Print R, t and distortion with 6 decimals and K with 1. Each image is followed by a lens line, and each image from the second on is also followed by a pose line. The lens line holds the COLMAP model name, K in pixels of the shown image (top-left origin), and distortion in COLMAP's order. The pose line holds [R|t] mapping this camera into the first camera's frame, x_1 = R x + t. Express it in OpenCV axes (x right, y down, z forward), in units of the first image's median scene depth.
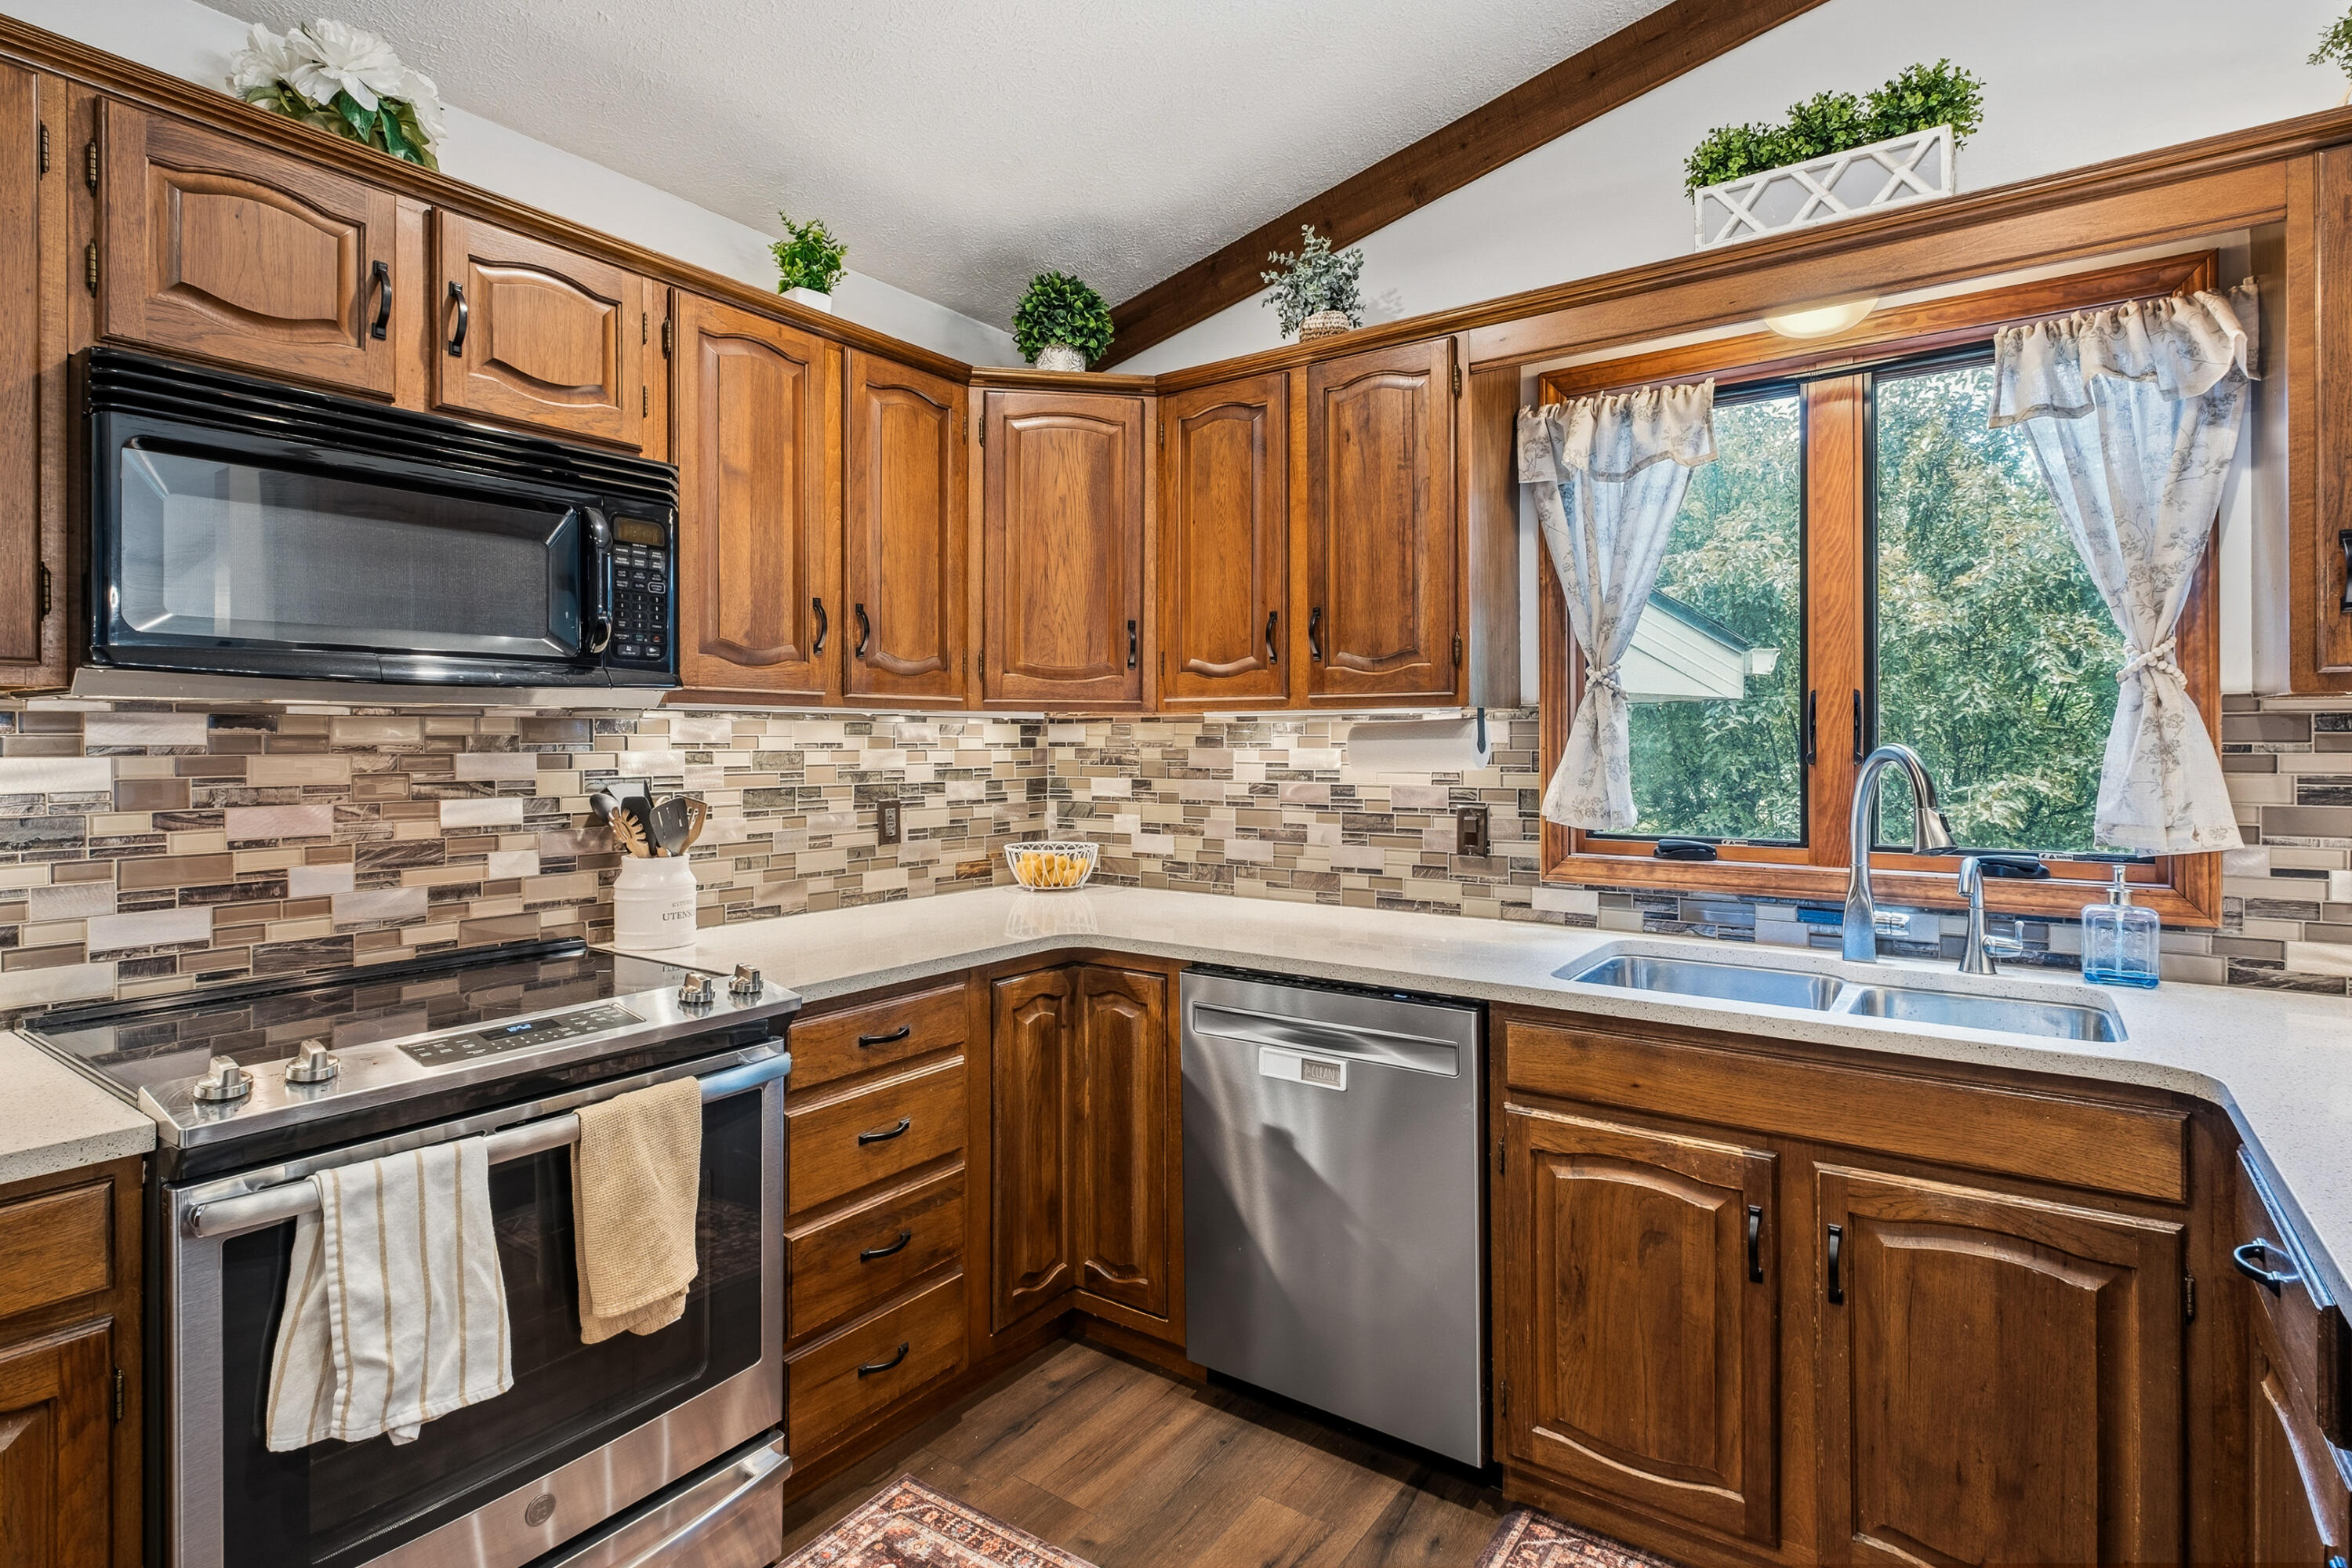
lens RADIAL K [[1165.9, 0, 1167.0], [0, 1165.9, 739.9], [0, 0, 1]] dist [0.000817, -0.001150]
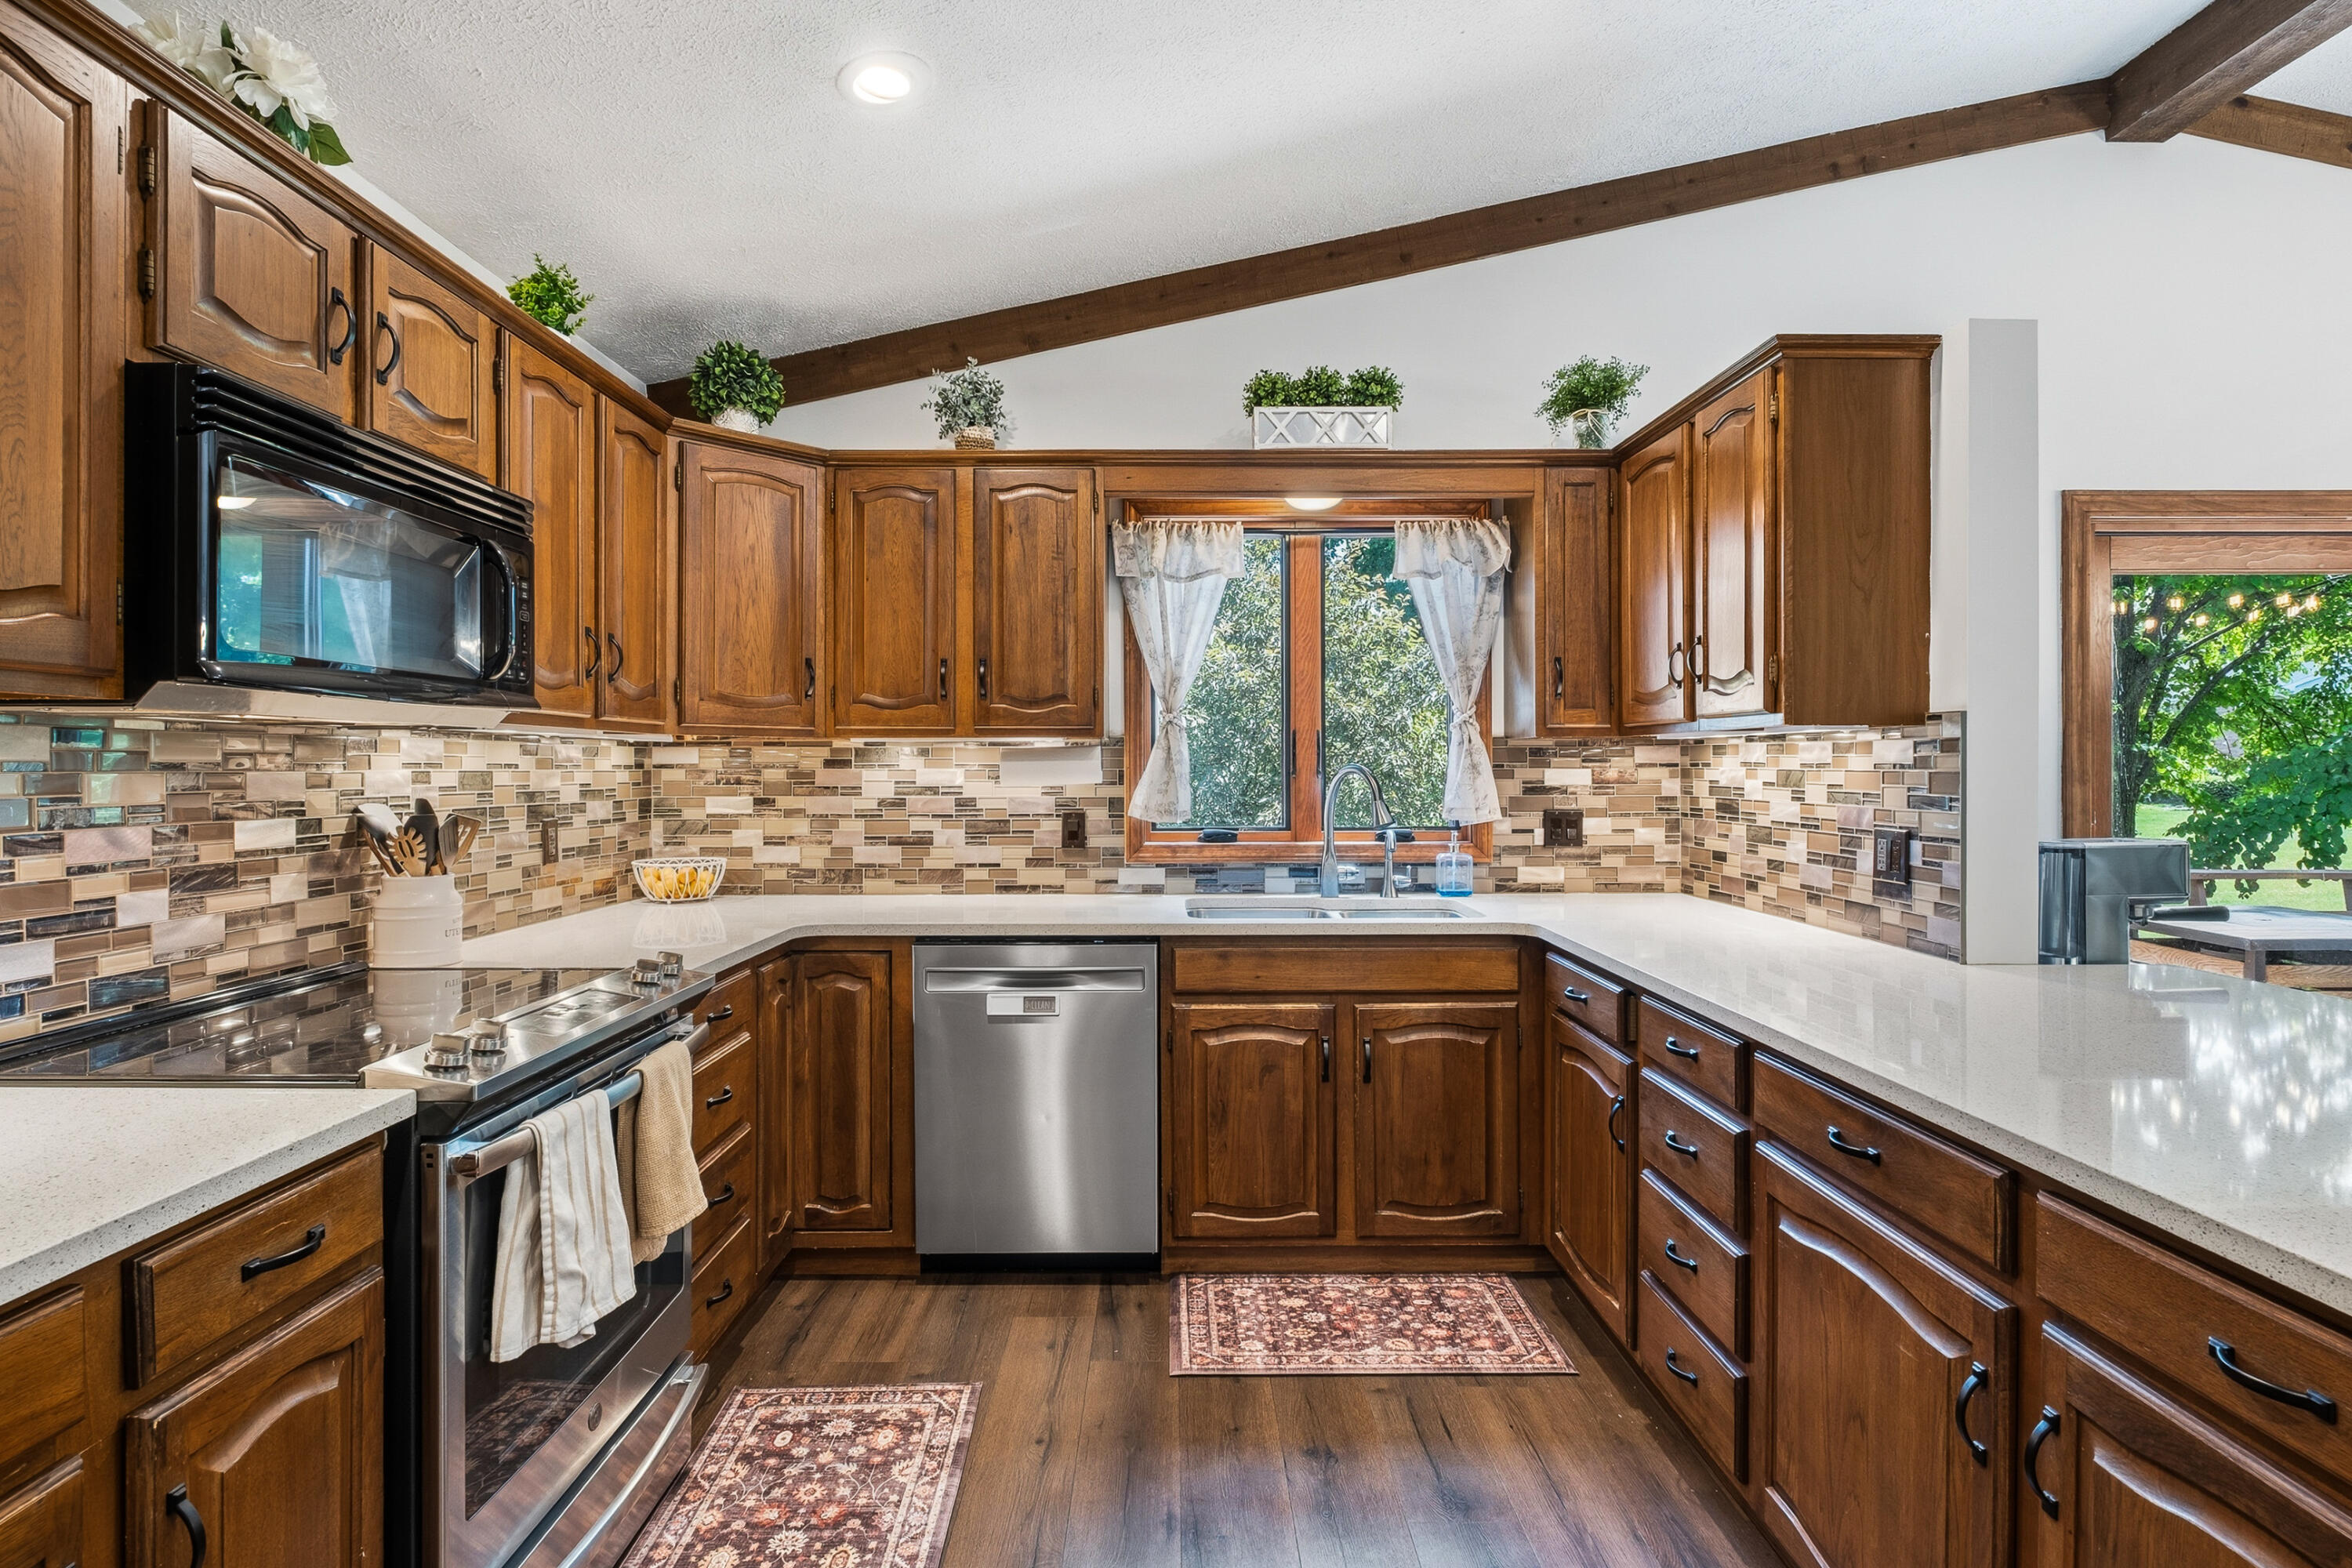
lens RADIAL K [[1189.6, 0, 1158.7], [0, 1189.6, 768.5], [0, 0, 1]] dist [-0.001398, -0.000289]
pose [[0.816370, -0.000886, 0.577529, -0.499430], [0.000468, 1.000000, 0.000873, 0.007527], [-0.577529, -0.000442, 0.816370, -0.193027]]
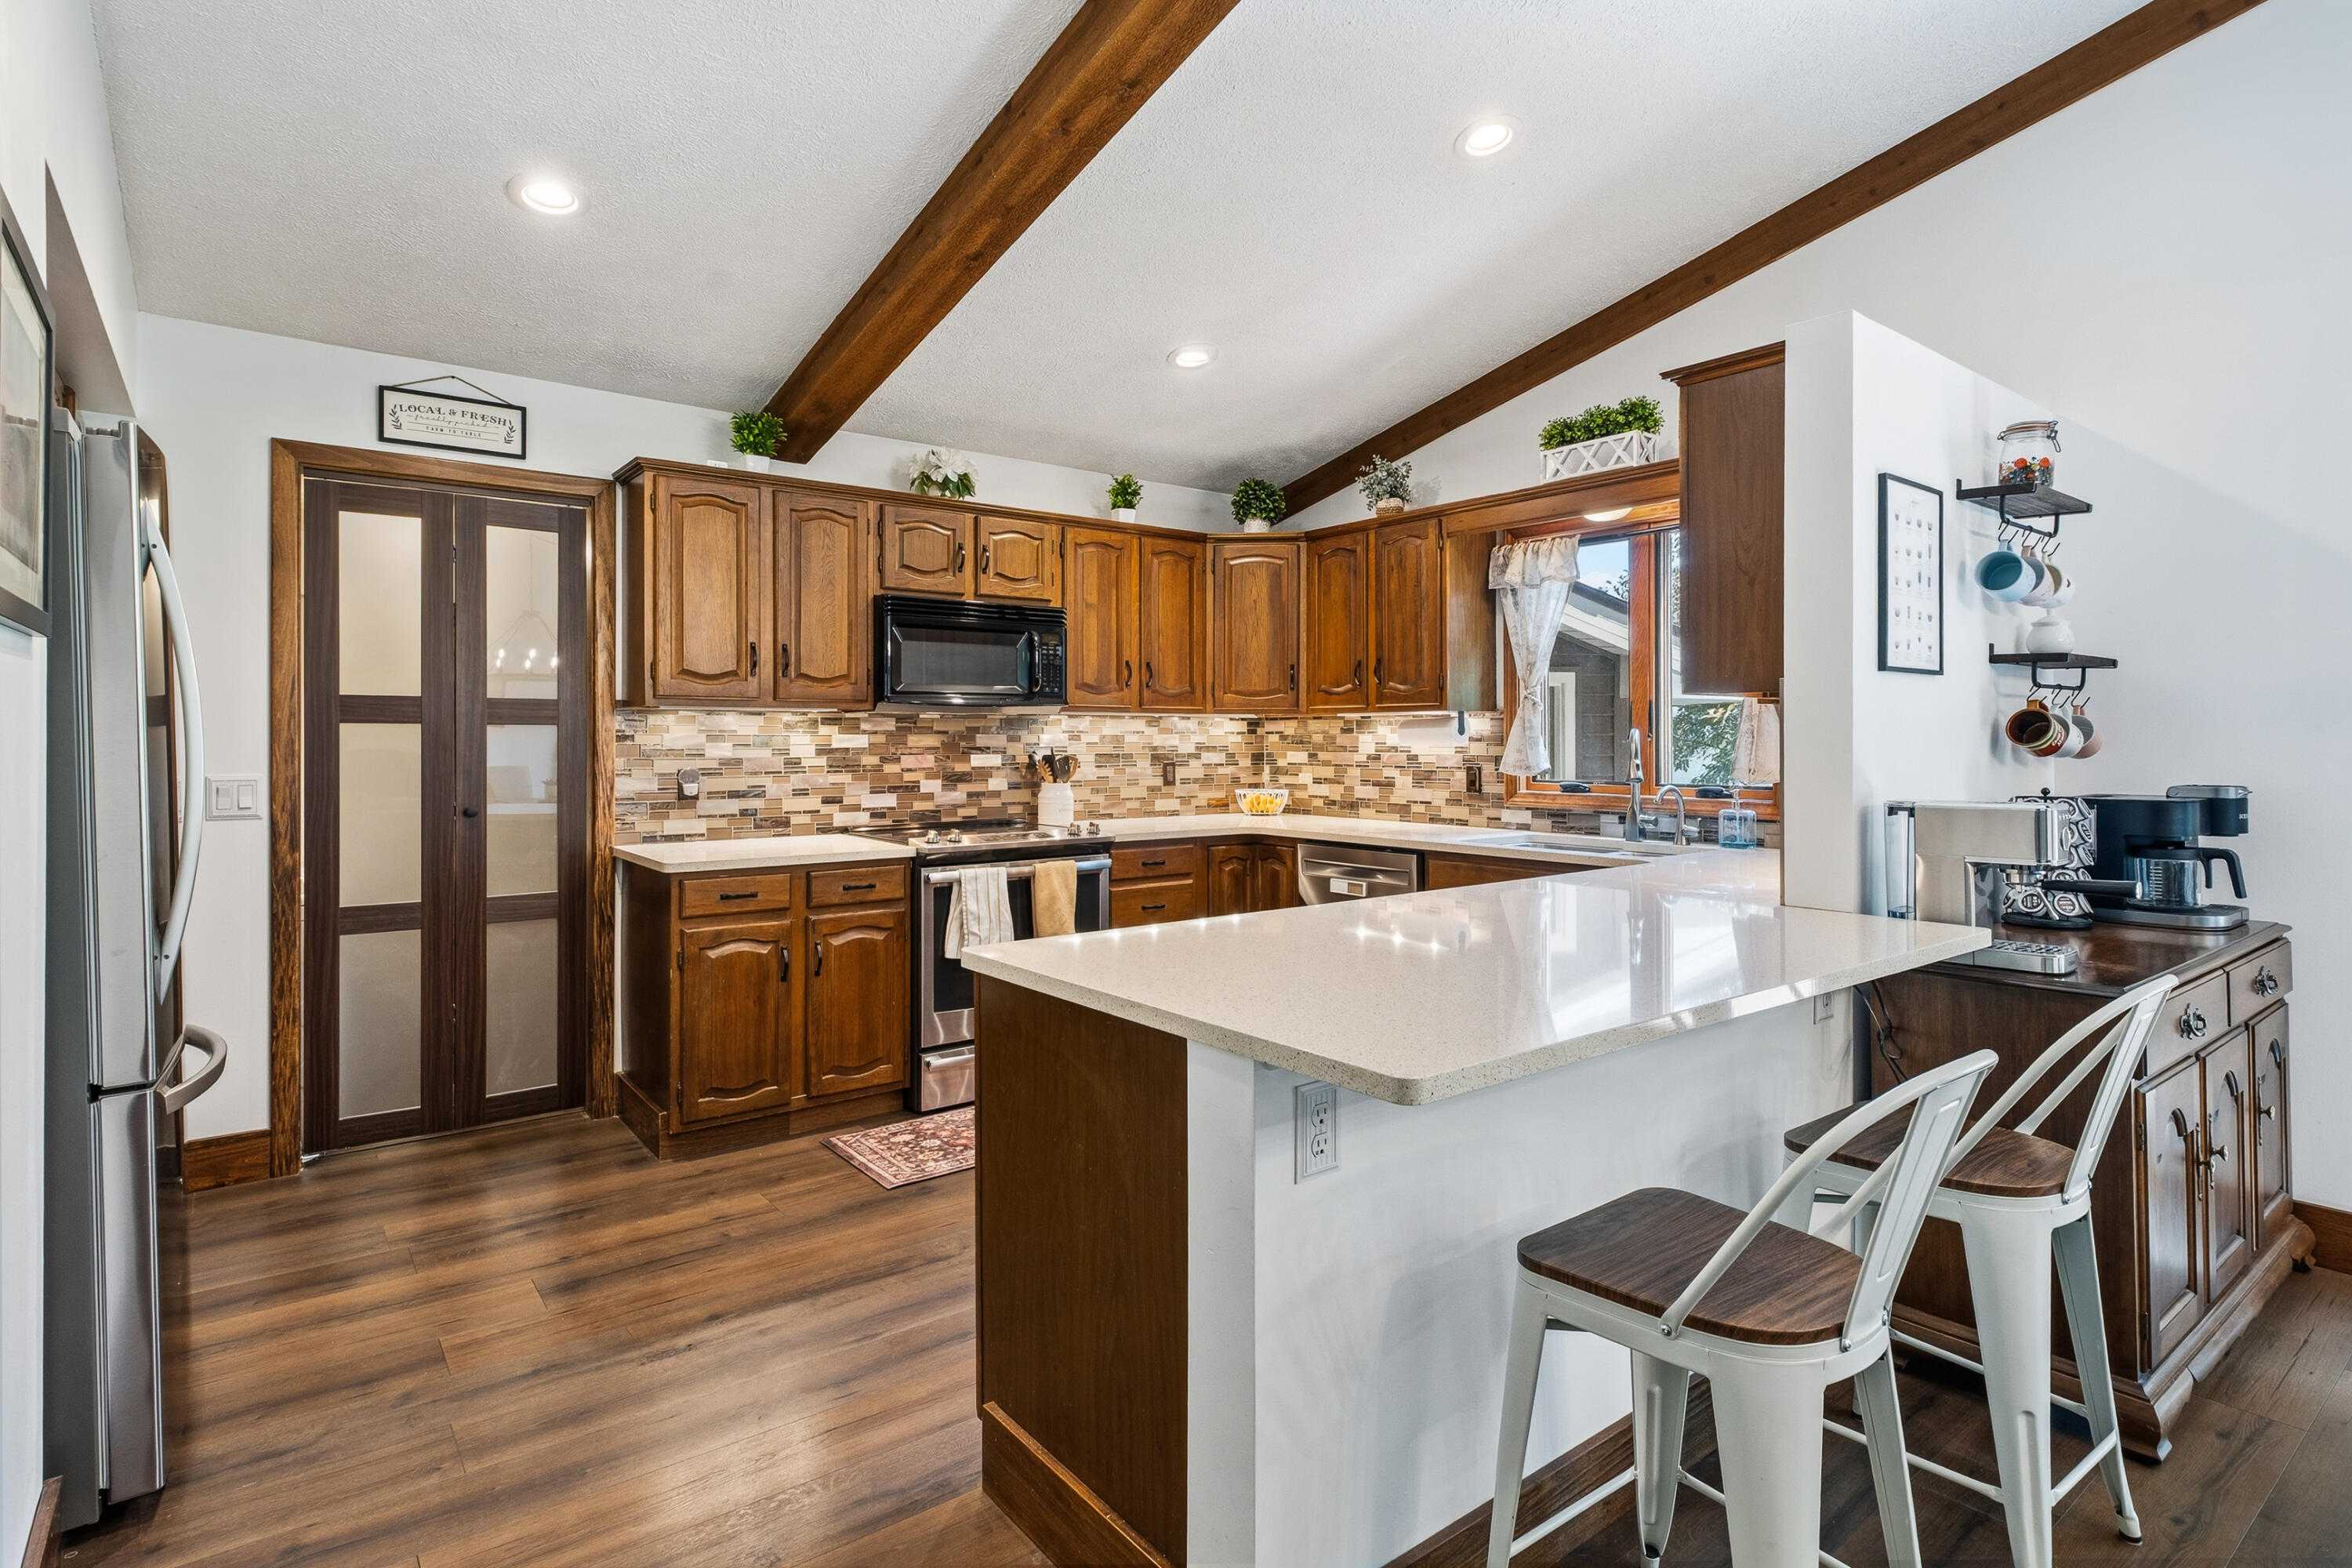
lens RADIAL K [[1165.9, 0, 1167.0], [0, 1165.9, 739.9], [0, 0, 1]] dist [0.000817, -0.001150]
pose [[0.955952, 0.000612, -0.293524, 0.376726], [0.000057, 0.999997, 0.002273, 0.015001], [0.293524, -0.002189, 0.955949, -0.965457]]
